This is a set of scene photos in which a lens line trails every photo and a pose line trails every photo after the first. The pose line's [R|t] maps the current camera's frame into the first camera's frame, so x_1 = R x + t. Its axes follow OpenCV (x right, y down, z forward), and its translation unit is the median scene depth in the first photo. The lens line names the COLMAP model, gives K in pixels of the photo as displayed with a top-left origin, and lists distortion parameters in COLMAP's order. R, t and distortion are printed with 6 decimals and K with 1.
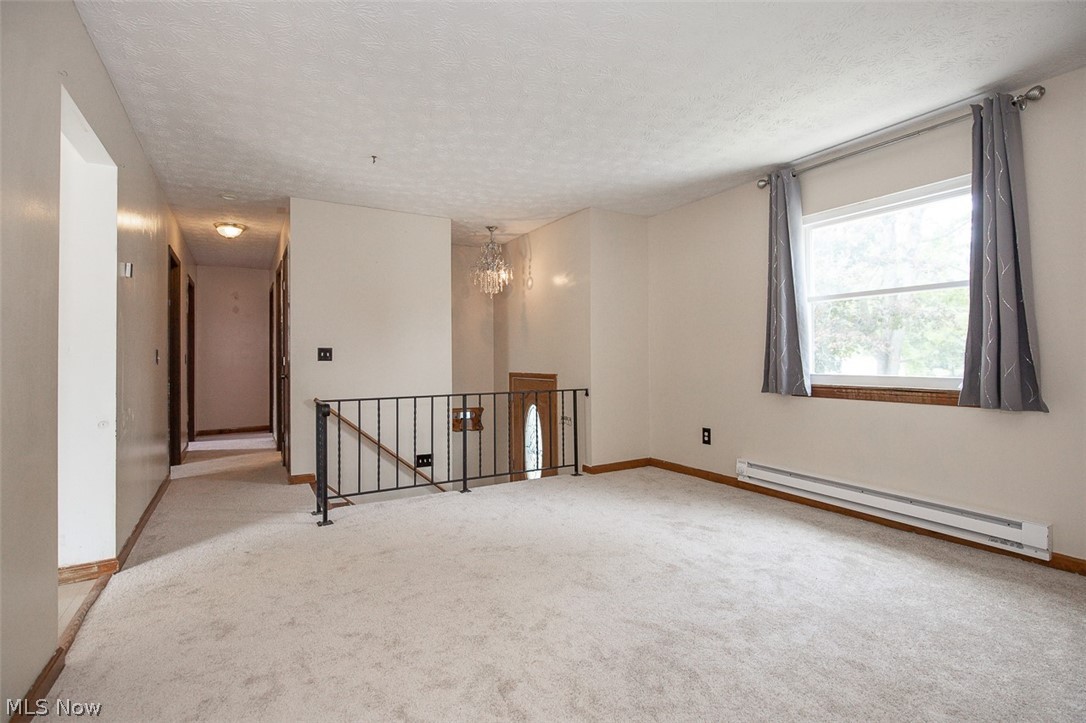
lens RADIAL K [[498.4, 0, 568.1], [0, 498.4, 351.4], [0, 0, 1]] dist [-0.012934, 0.000470]
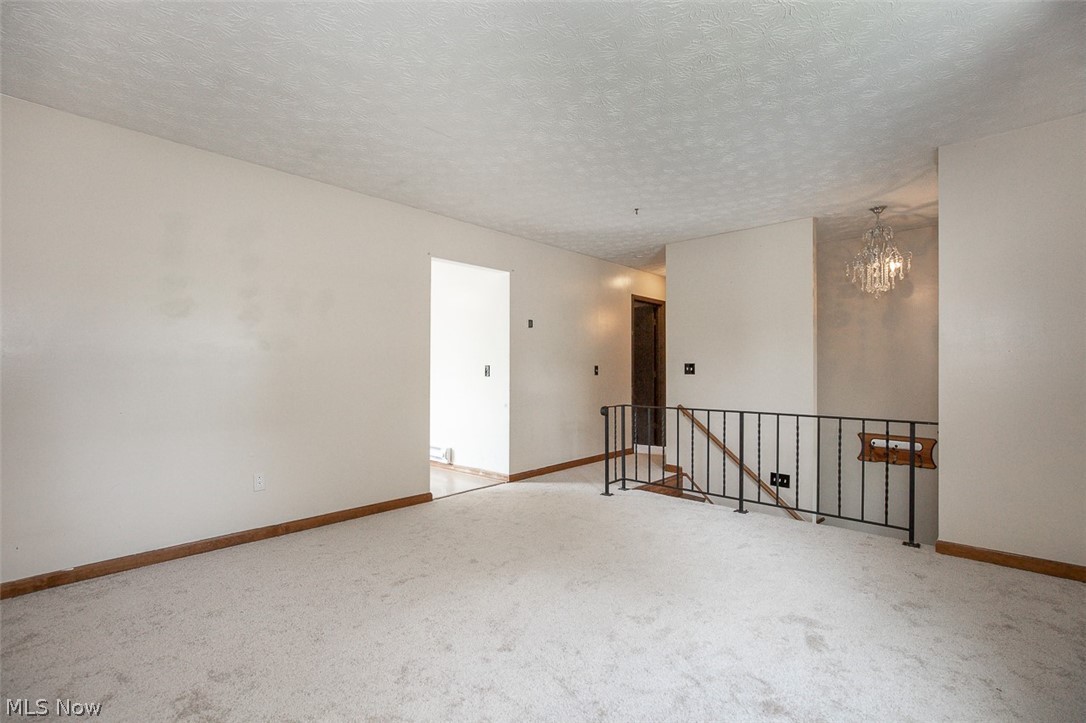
lens RADIAL K [[498.4, 0, 542.2], [0, 498.4, 368.6], [0, 0, 1]] dist [-0.012934, 0.000470]
pose [[0.273259, 0.003847, -0.961933, 0.554719], [0.008351, 0.999945, 0.006371, -0.005900], [0.961904, -0.009774, 0.273211, 0.331333]]
